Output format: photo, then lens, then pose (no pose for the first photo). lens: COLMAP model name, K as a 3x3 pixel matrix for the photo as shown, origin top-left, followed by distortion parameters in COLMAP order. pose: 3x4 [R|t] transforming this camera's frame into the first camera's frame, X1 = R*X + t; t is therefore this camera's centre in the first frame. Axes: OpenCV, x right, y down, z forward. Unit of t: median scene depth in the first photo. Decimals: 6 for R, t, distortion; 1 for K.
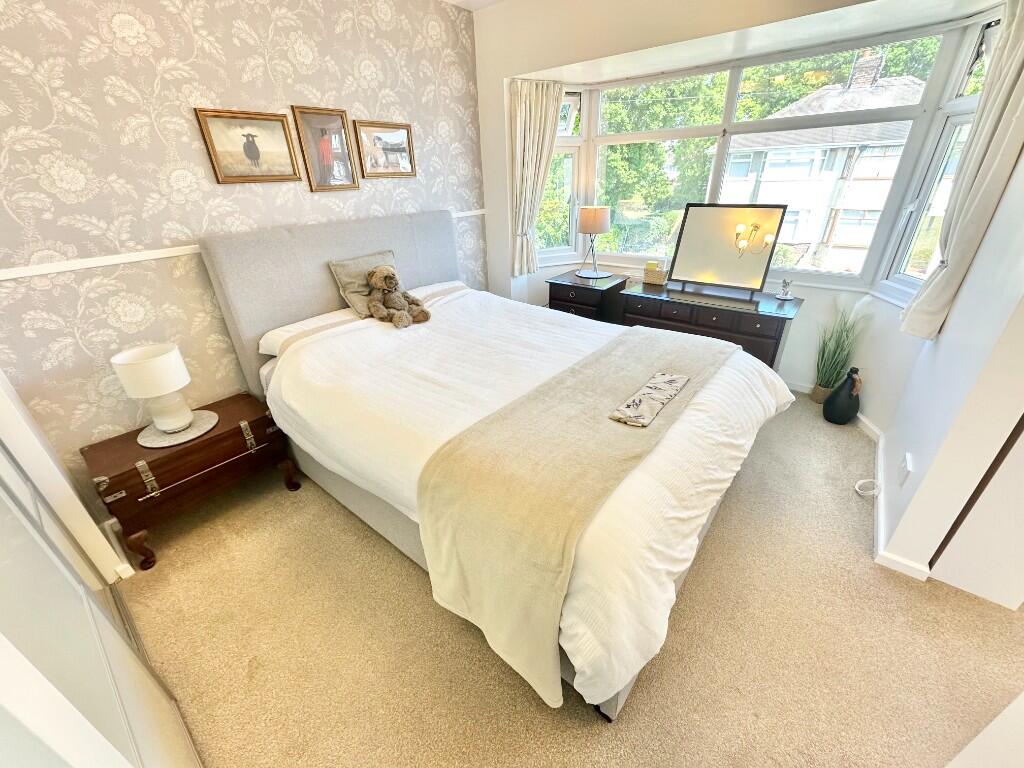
lens RADIAL K [[408.6, 0, 513.3], [0, 408.6, 383.1], [0, 0, 1]] dist [-0.004516, 0.000462]
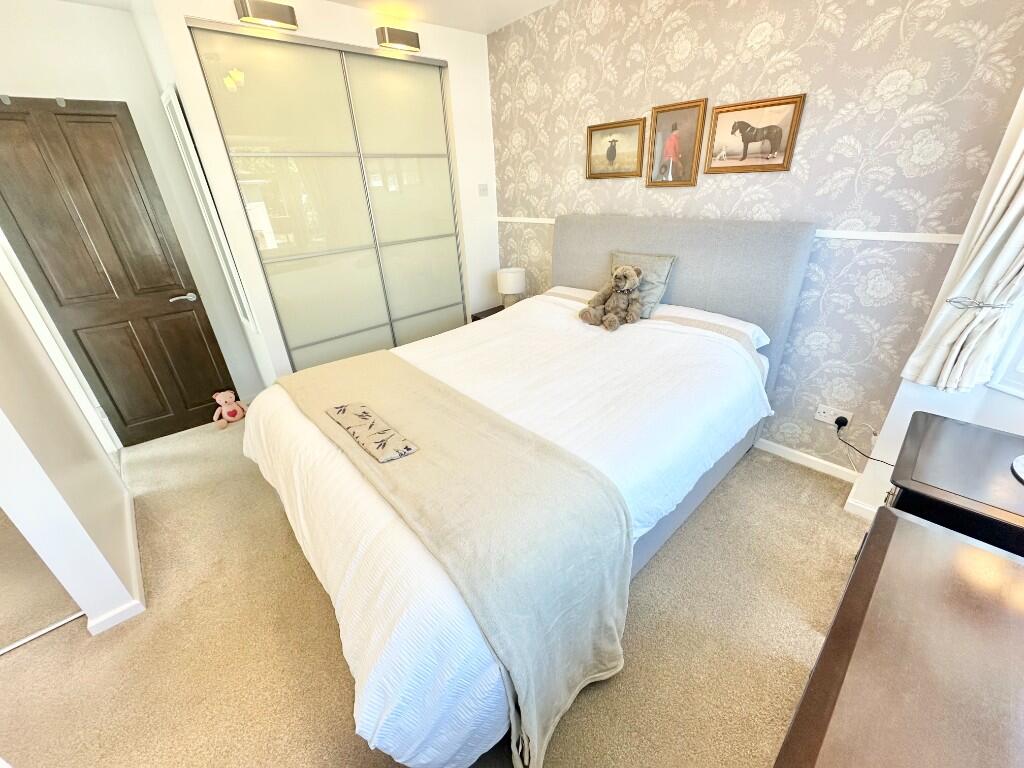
lens RADIAL K [[408.6, 0, 513.3], [0, 408.6, 383.1], [0, 0, 1]] dist [-0.004516, 0.000462]
pose [[-0.145819, 0.470777, -0.870118, 0.807368], [-0.409758, 0.771792, 0.486247, -0.490345], [0.900464, 0.427442, 0.080363, 0.892582]]
